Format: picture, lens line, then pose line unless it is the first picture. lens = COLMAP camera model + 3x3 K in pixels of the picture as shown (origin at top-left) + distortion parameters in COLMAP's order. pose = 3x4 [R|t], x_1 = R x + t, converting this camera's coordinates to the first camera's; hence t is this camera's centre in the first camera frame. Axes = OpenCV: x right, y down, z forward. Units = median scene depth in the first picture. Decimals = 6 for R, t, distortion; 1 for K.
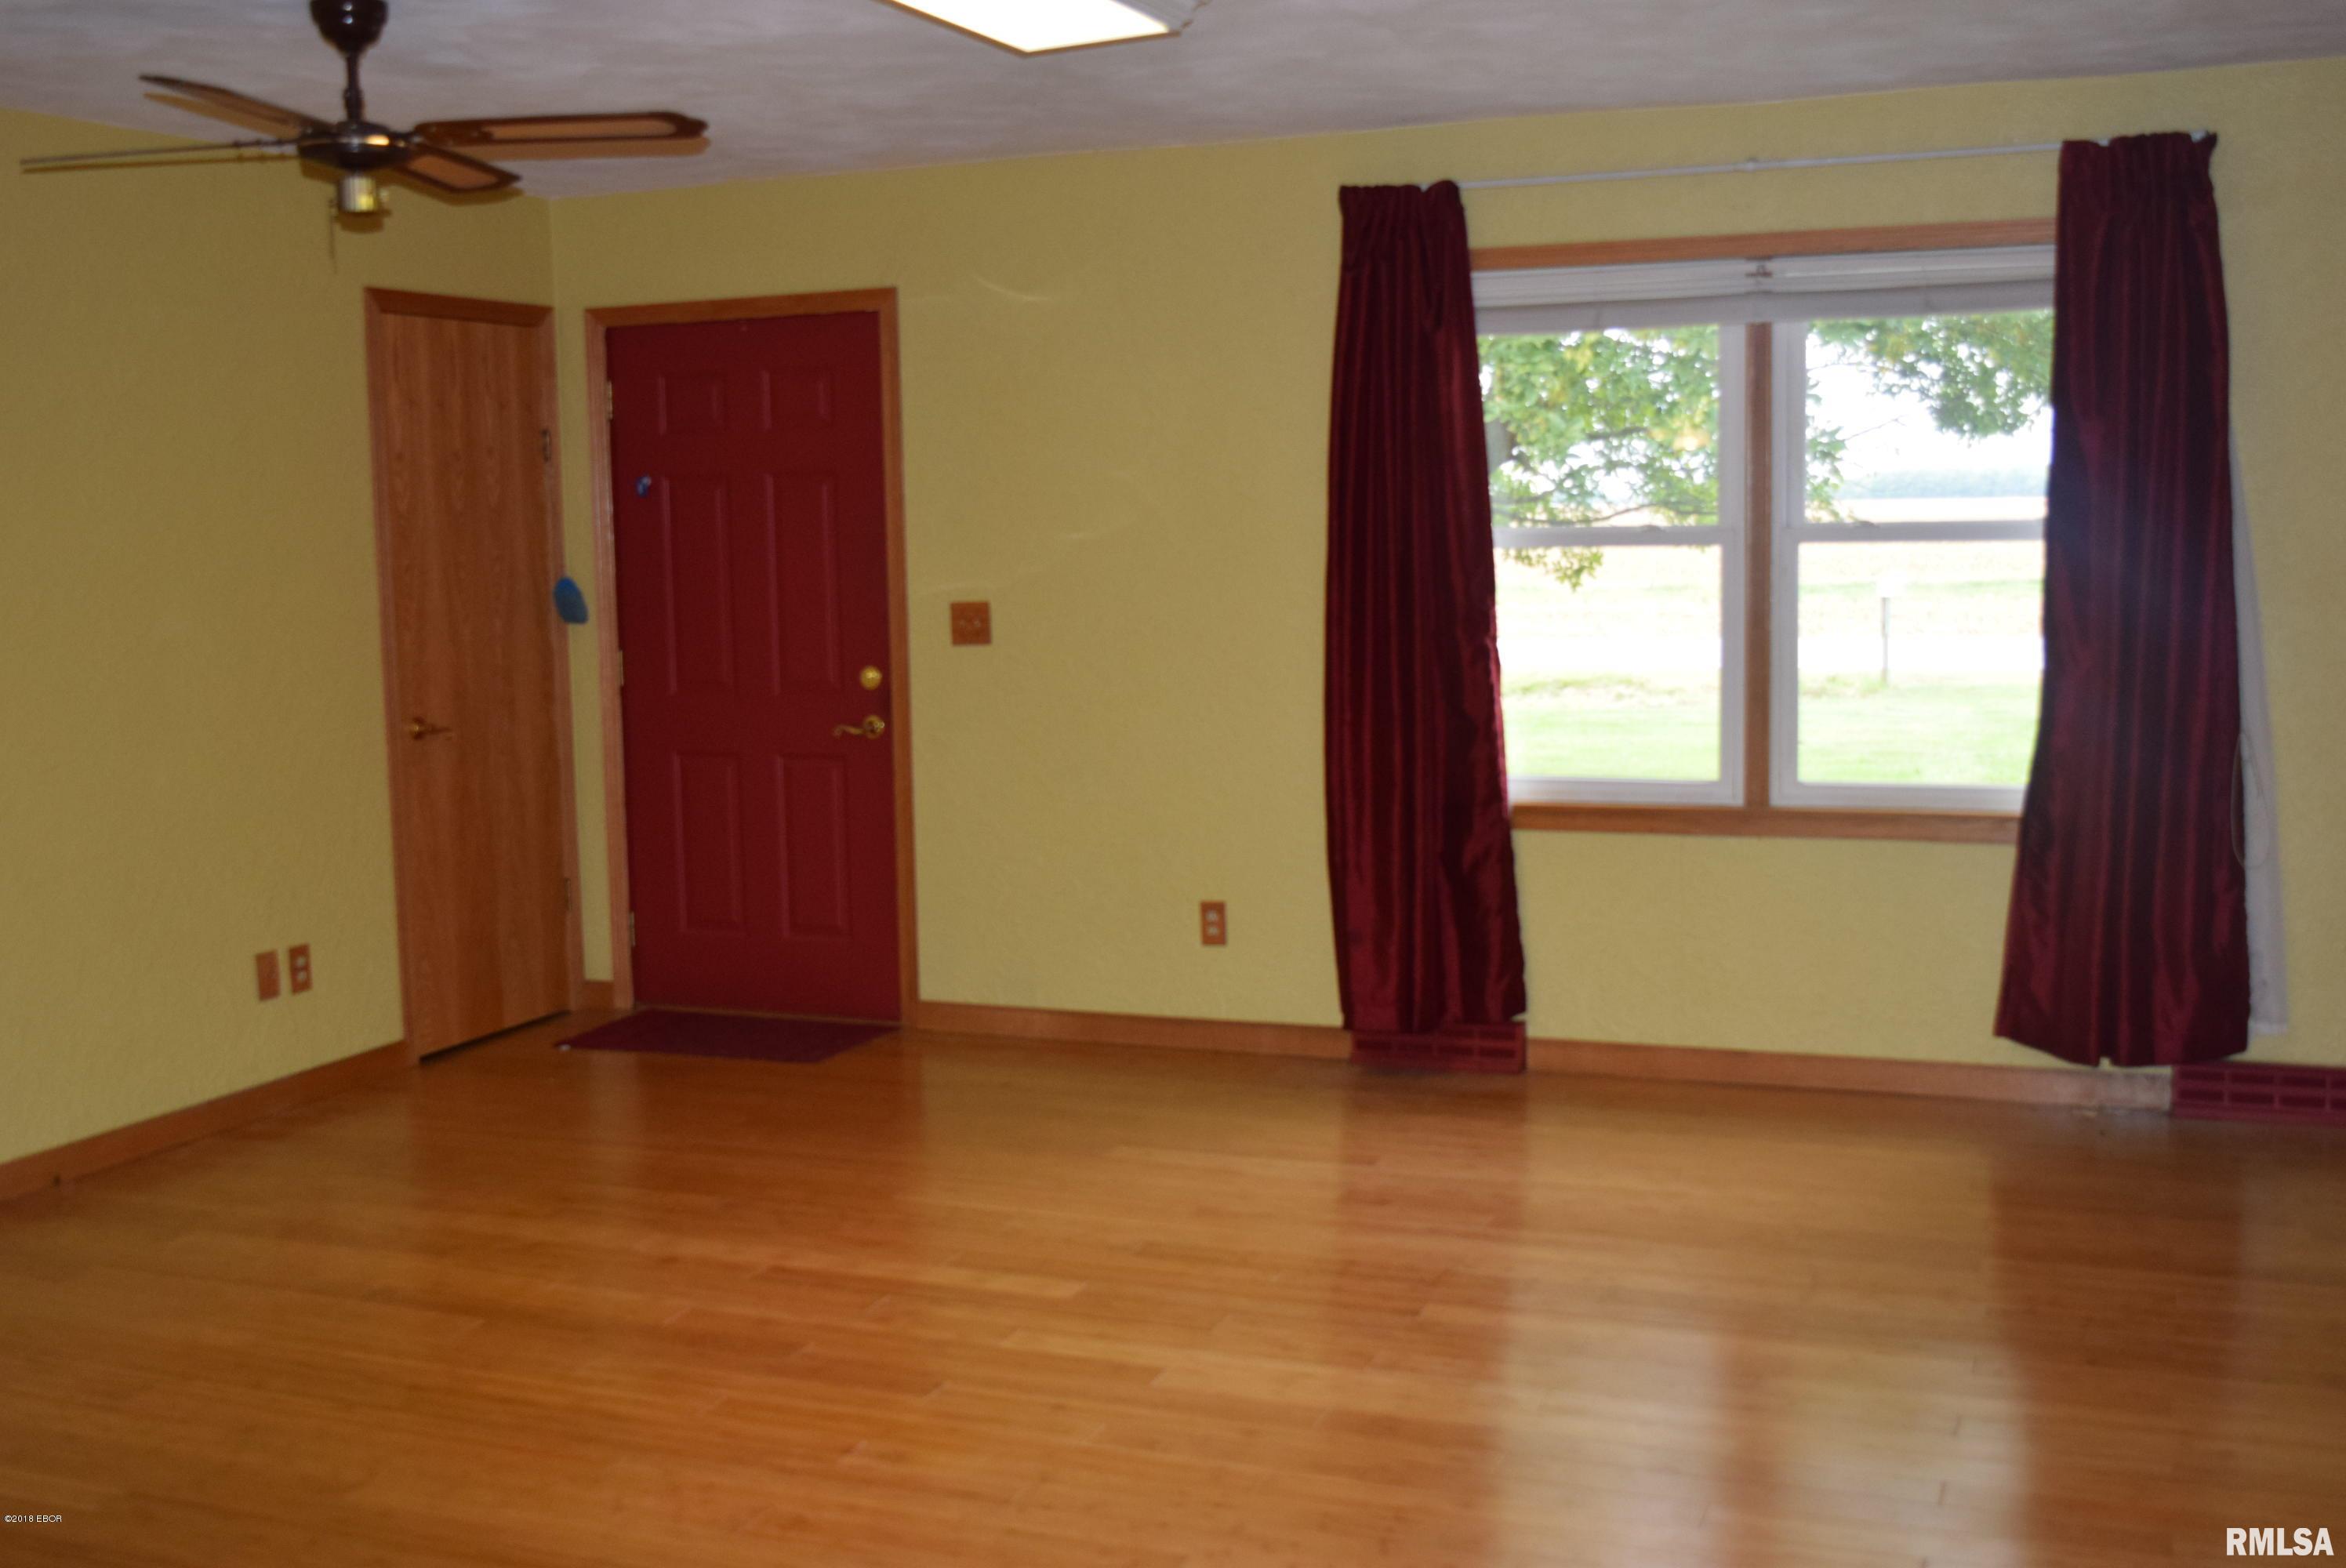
lens RADIAL K [[2468.6, 0, 1169.1], [0, 2468.6, 776.5], [0, 0, 1]] dist [-0.066314, 0.000000]
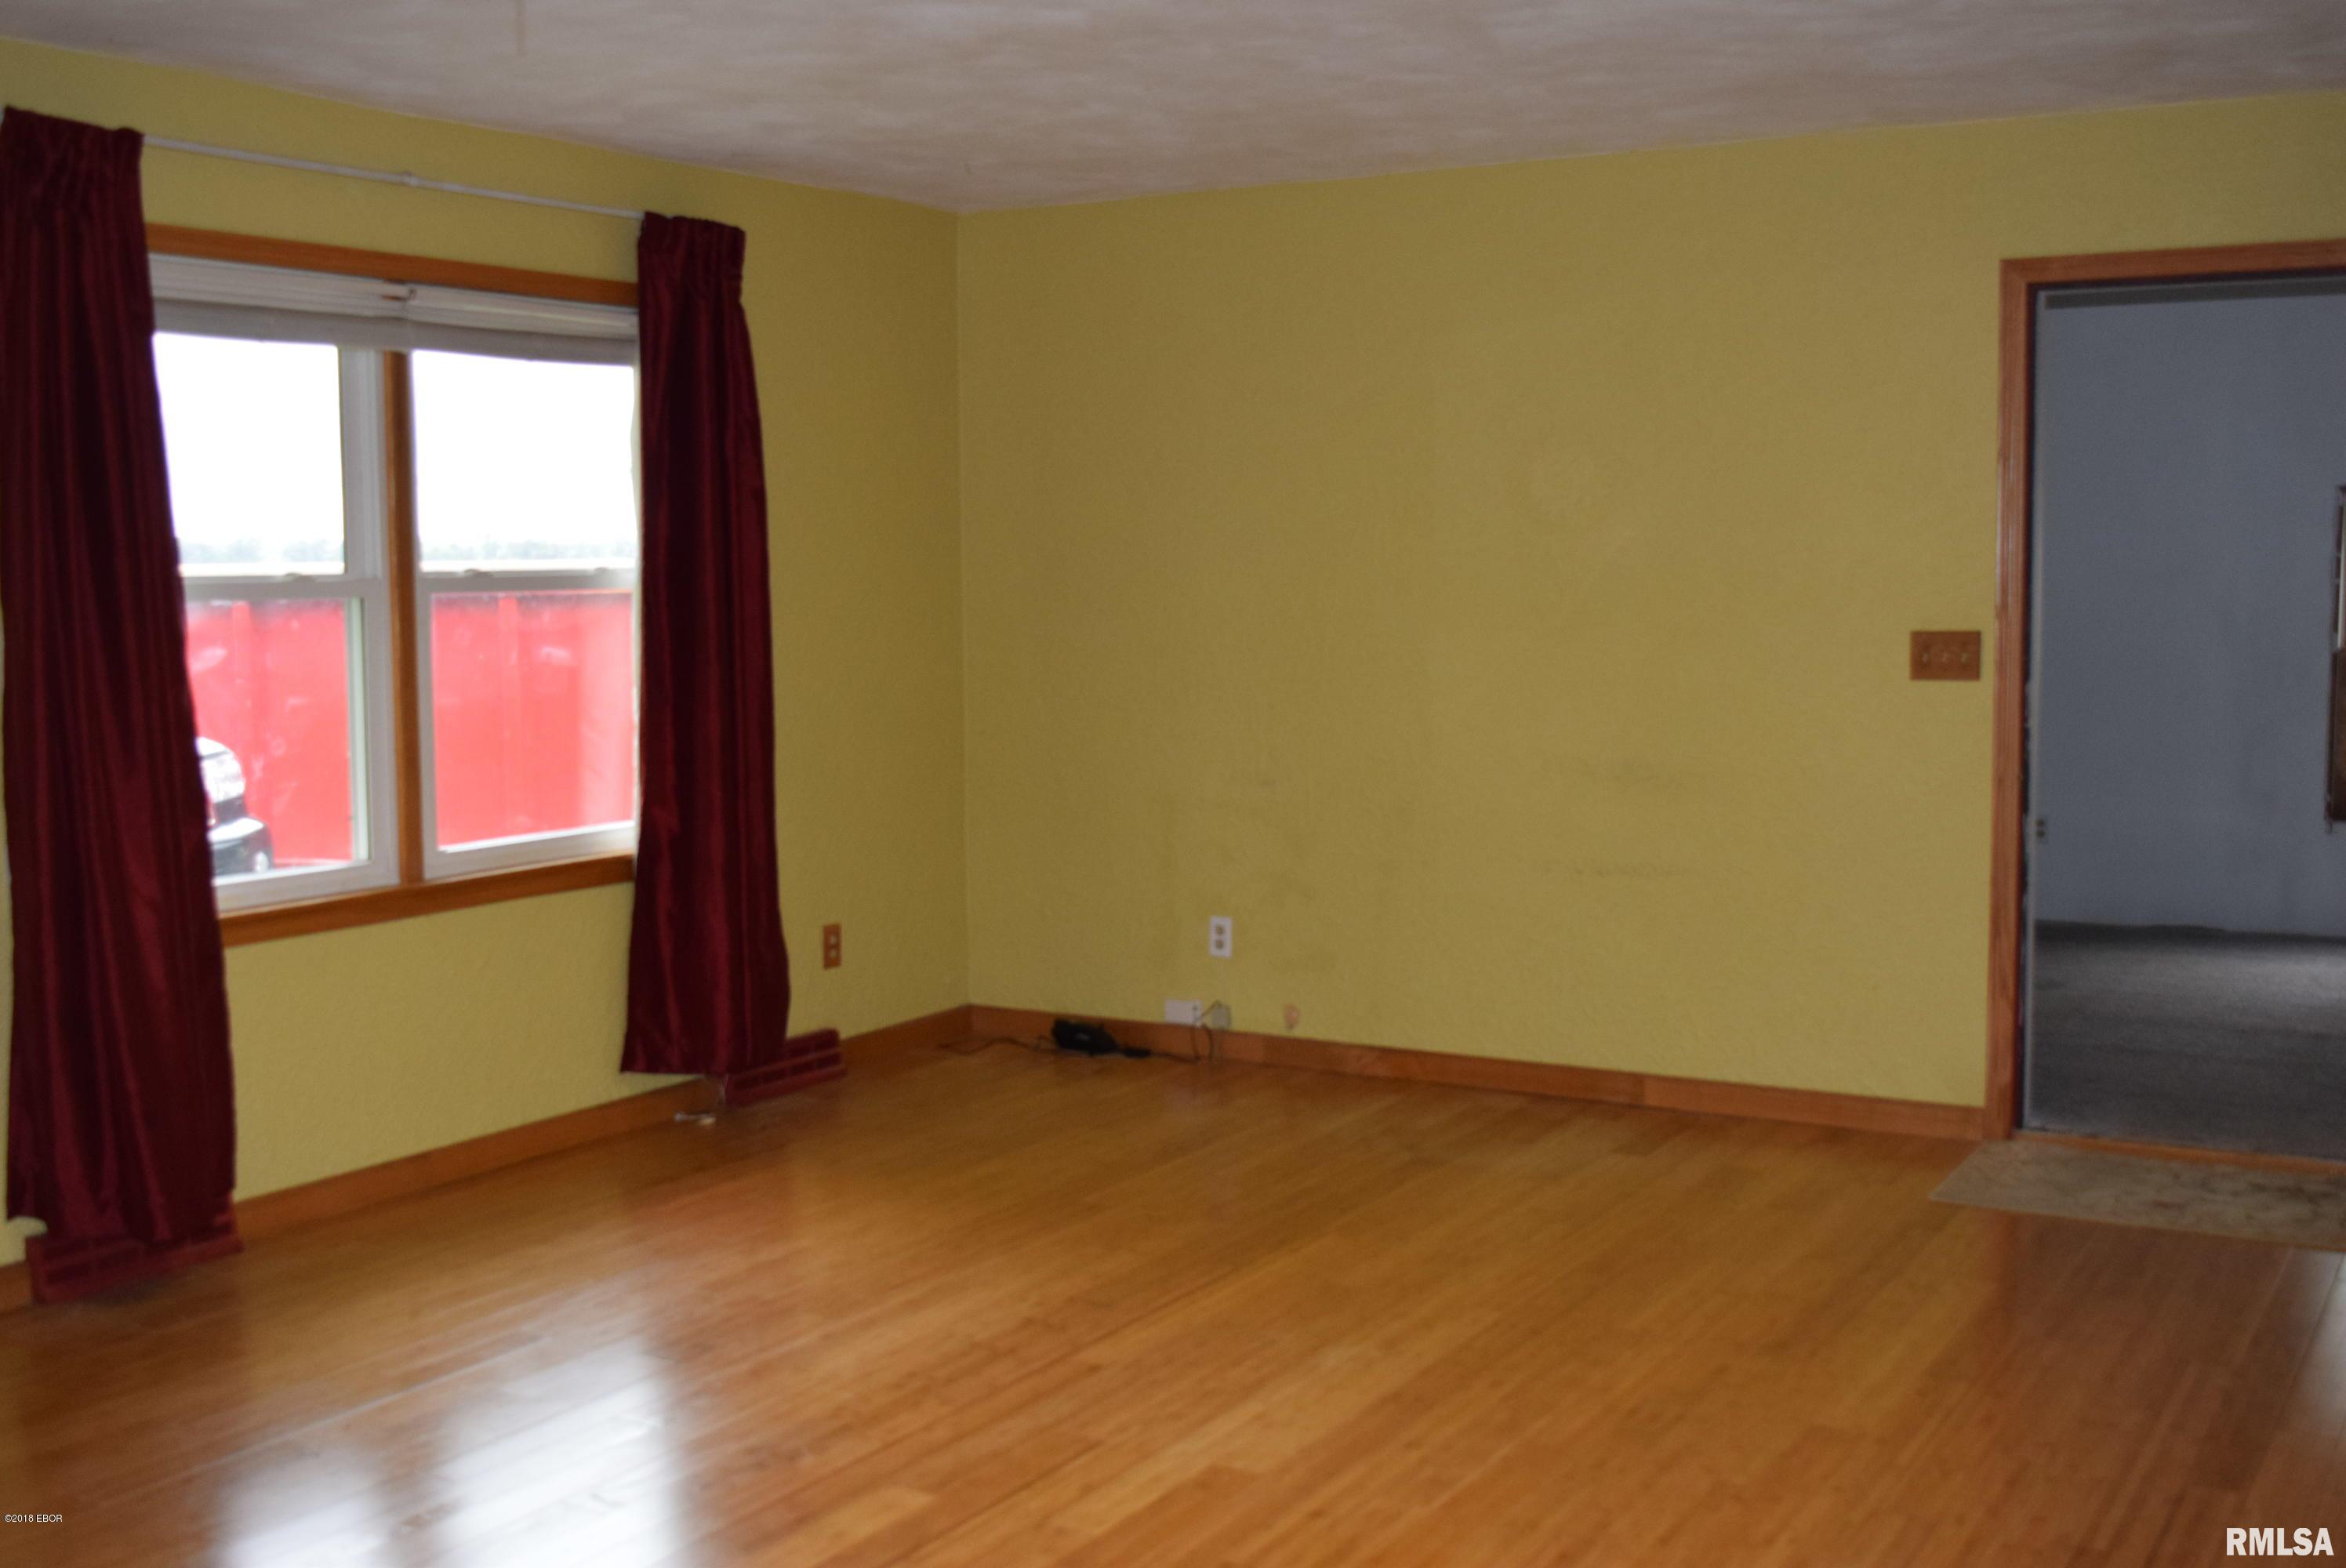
lens RADIAL K [[2468.6, 0, 1143.9], [0, 2468.6, 784.7], [0, 0, 1]] dist [-0.066314, 0.000000]
pose [[0.160185, -0.070959, 0.984533, -0.600737], [0.107822, 0.992702, 0.054005, -0.043202], [-0.981181, 0.097503, 0.166667, 0.572824]]
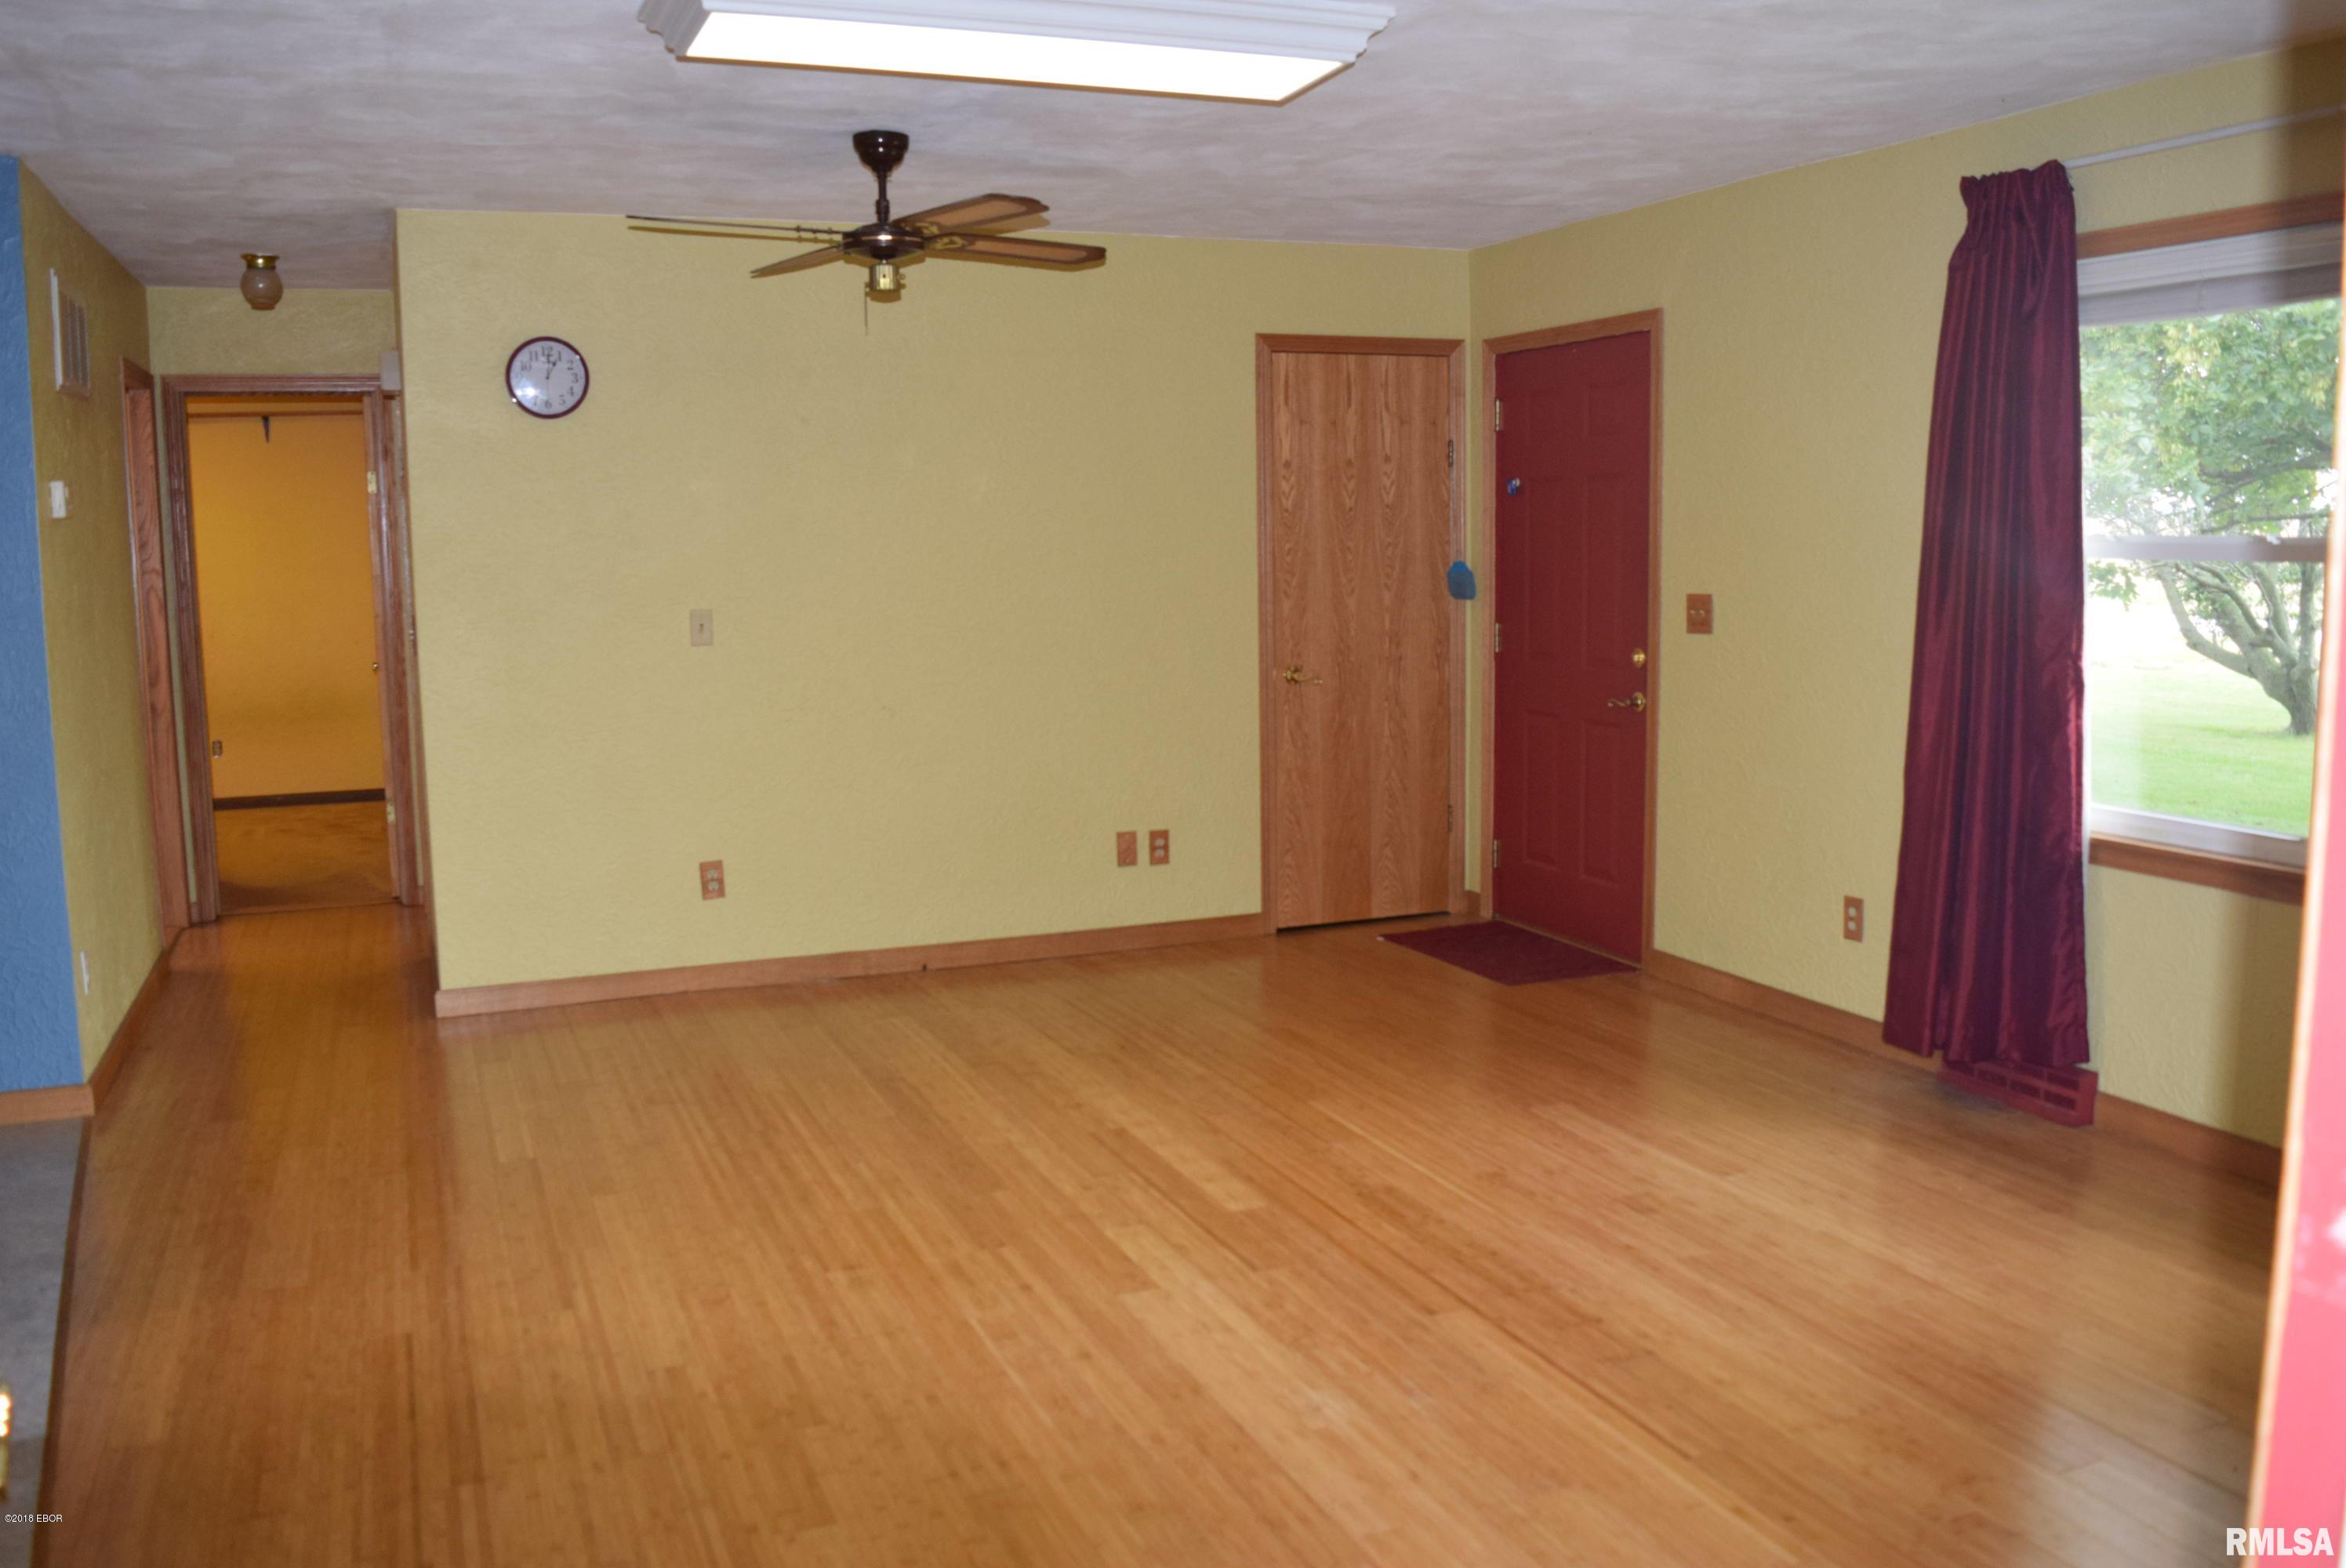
lens RADIAL K [[1922.8, 0, 1166.3], [0, 1922.8, 765.1], [0, 0, 1]] dist [-0.094388, 0.011109]
pose [[0.695622, 0.098318, -0.711648, 0.401296], [-0.076570, 0.995095, 0.062632, -0.033384], [0.714316, 0.010923, 0.699738, 0.266715]]
